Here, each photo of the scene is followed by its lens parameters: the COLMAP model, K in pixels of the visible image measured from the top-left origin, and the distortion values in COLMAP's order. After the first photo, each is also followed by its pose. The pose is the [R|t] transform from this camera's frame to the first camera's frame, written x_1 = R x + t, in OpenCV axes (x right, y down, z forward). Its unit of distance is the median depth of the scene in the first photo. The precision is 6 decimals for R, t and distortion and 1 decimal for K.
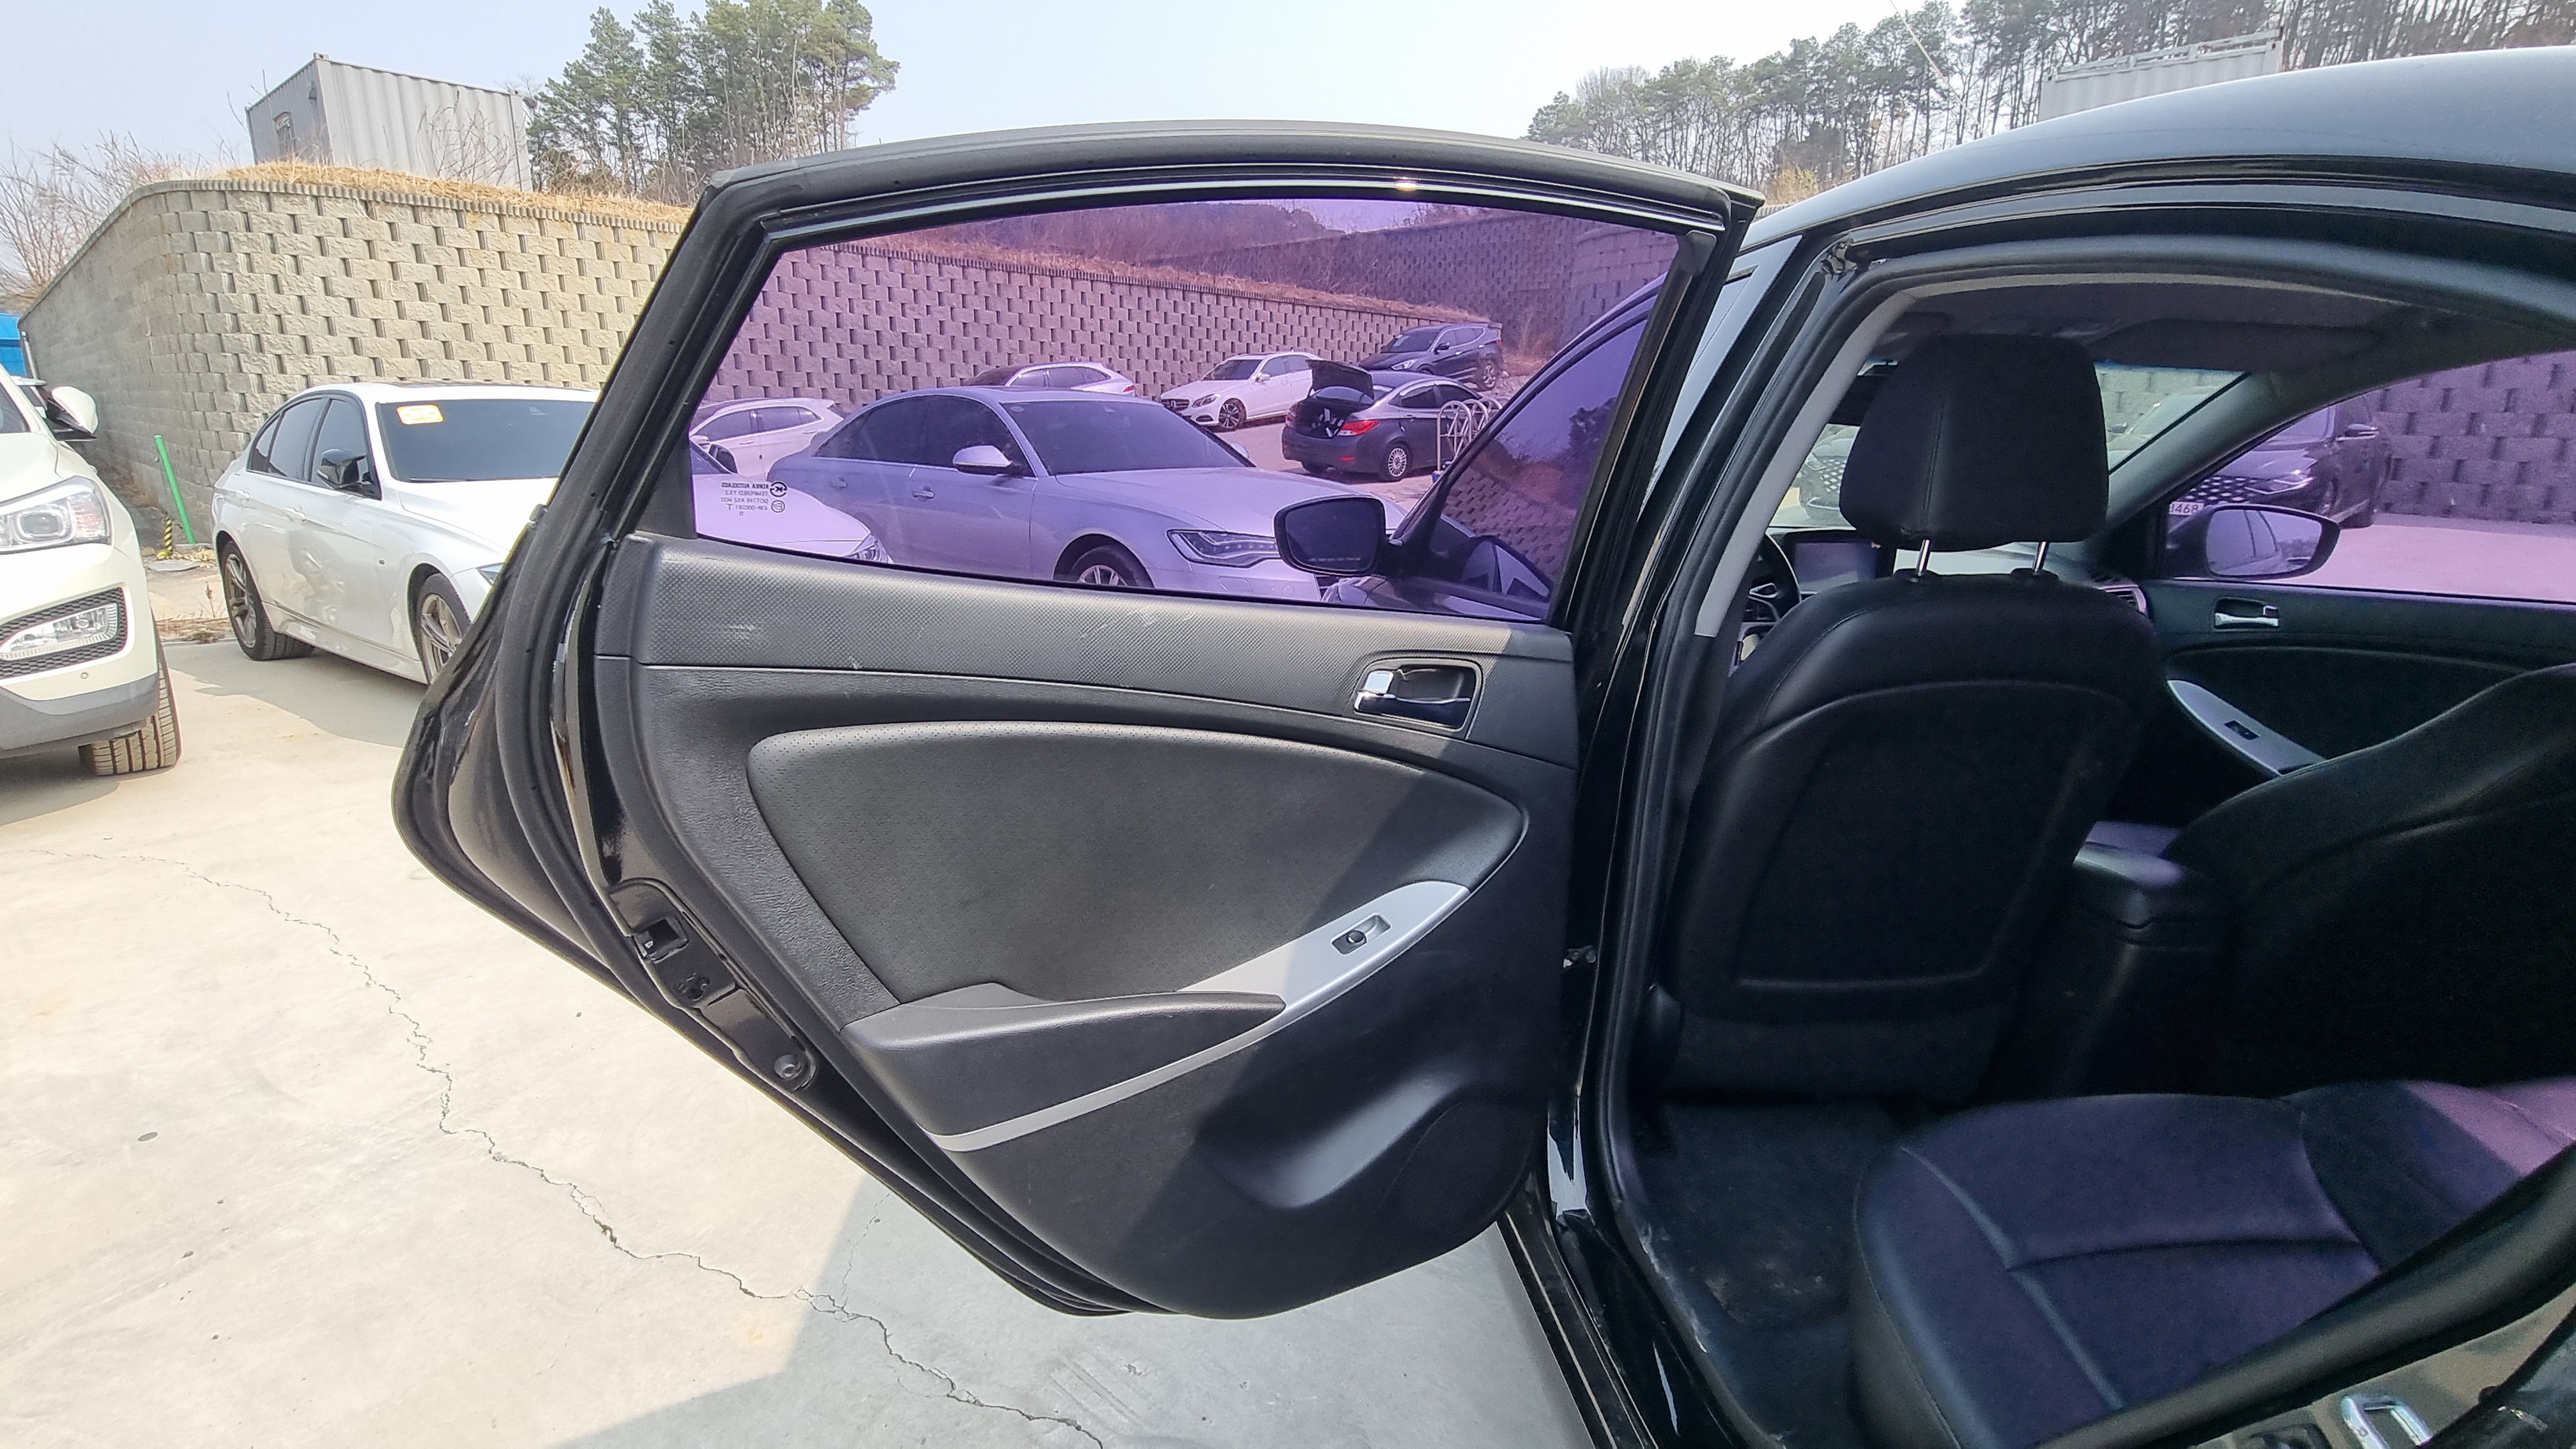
lens RADIAL K [[1131.7, 0, 1273.1], [0, 1131.7, 727.8], [0, 0, 1]] dist [-0.000379, -0.000032]
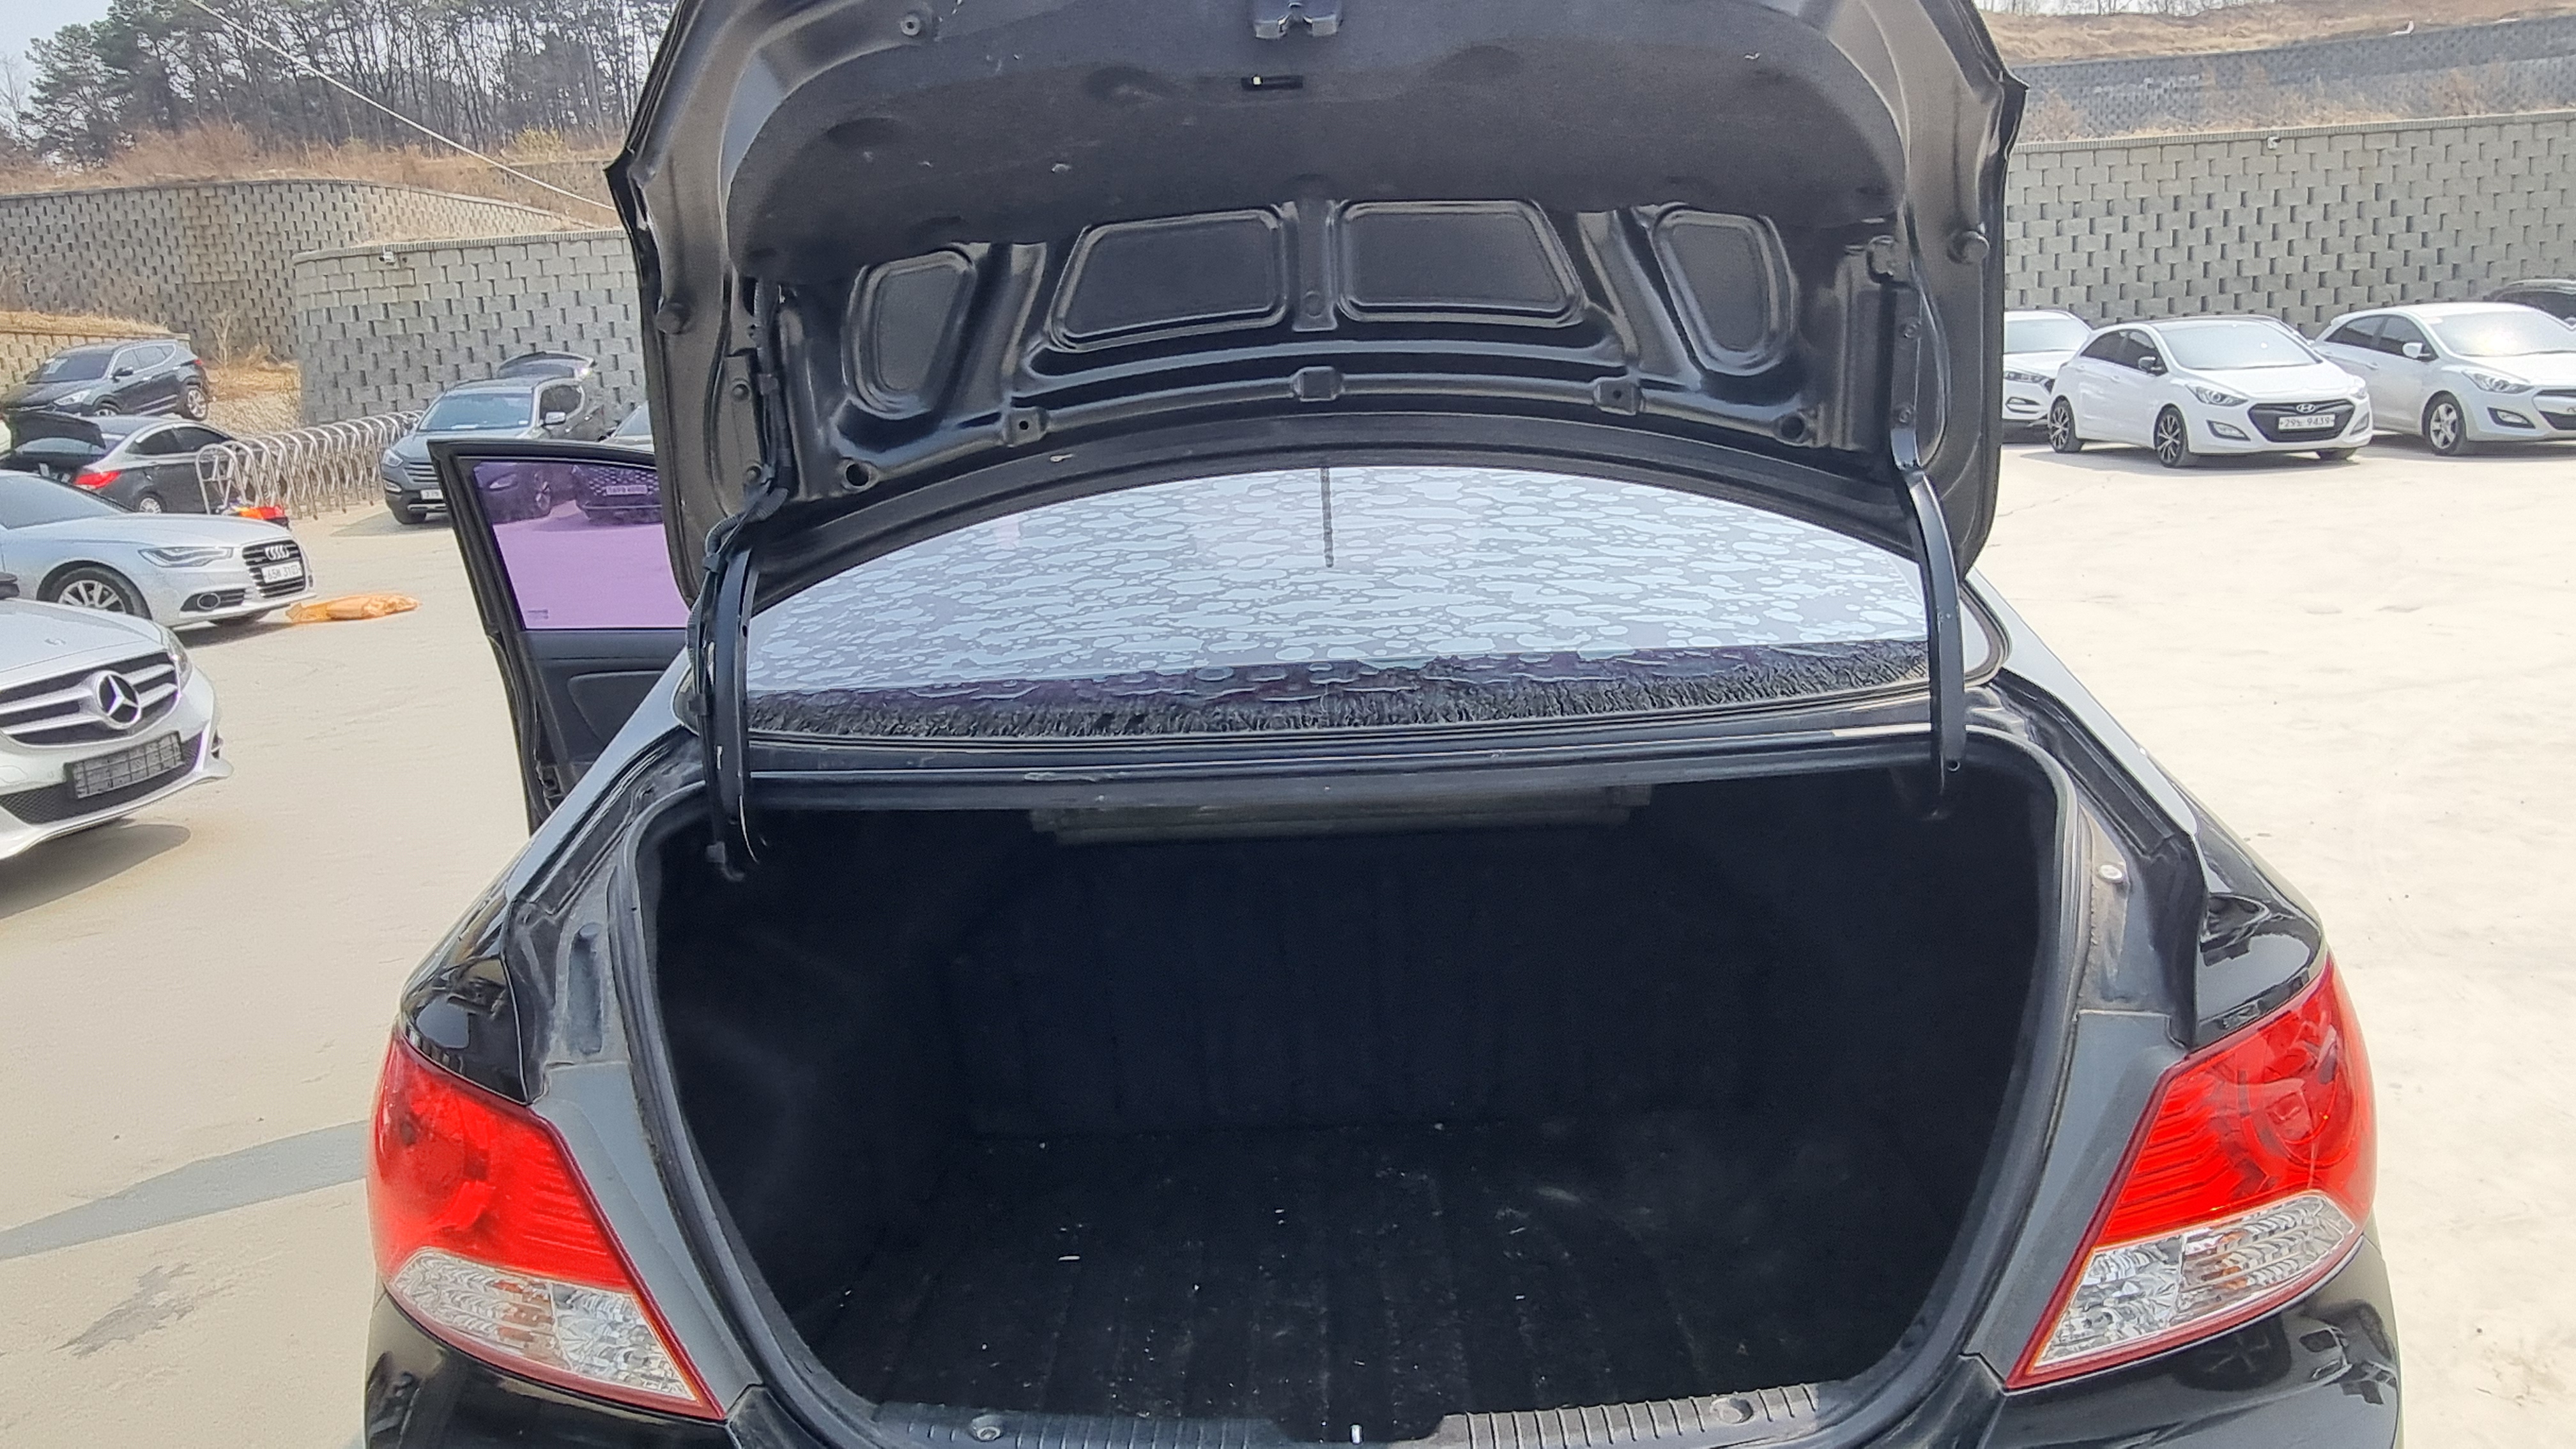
lens RADIAL K [[1741.1, 0, 1273.1], [0, 1741.1, 726.7], [0, 0, 1]] dist [-0.002168, -0.001906]
pose [[0.719735, -0.188045, 0.668297, -0.156885], [0.248303, 0.968669, 0.005149, 0.112614], [-0.648327, 0.162235, 0.743877, -0.453912]]
